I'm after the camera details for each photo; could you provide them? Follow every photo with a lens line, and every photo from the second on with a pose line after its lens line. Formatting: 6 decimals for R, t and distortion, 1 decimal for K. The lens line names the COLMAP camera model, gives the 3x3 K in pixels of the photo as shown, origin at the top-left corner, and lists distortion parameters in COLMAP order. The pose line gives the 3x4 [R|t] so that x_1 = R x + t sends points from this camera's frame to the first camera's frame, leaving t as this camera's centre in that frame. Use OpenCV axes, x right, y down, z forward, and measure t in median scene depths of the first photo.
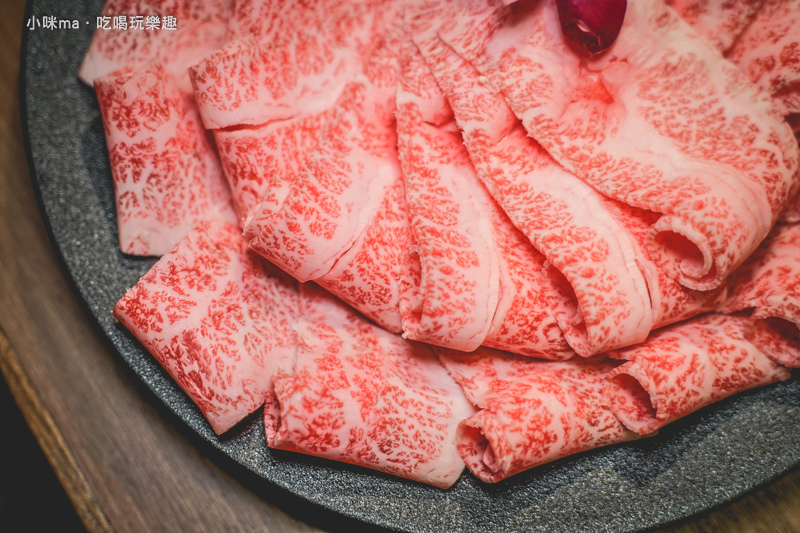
lens RADIAL K [[1216.5, 0, 402.8], [0, 1216.5, 264.6], [0, 0, 1]] dist [0.147427, 0.000000]
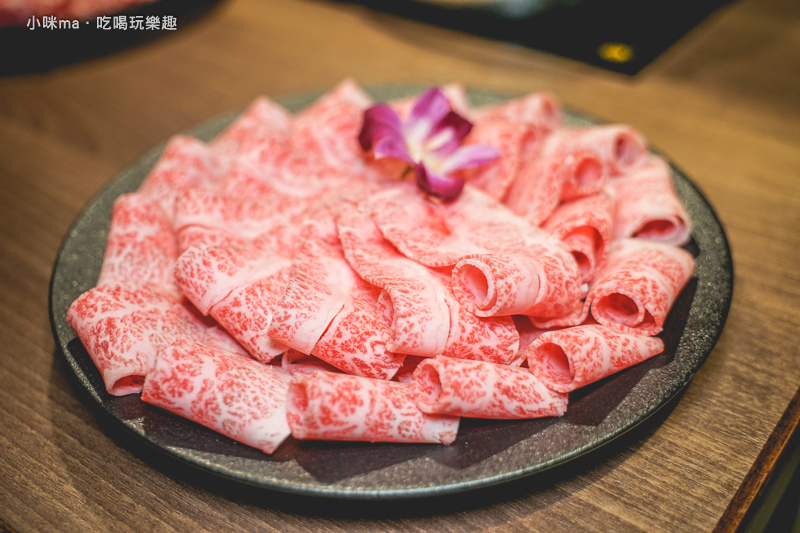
lens RADIAL K [[939.6, 0, 392.6], [0, 939.6, 263.7], [0, 0, 1]] dist [0.039358, 0.000000]
pose [[0.985975, 0.066681, -0.152991, 0.286784], [-0.148364, 0.770002, -0.620552, 0.608613], [0.076424, 0.634547, 0.769096, 0.179353]]
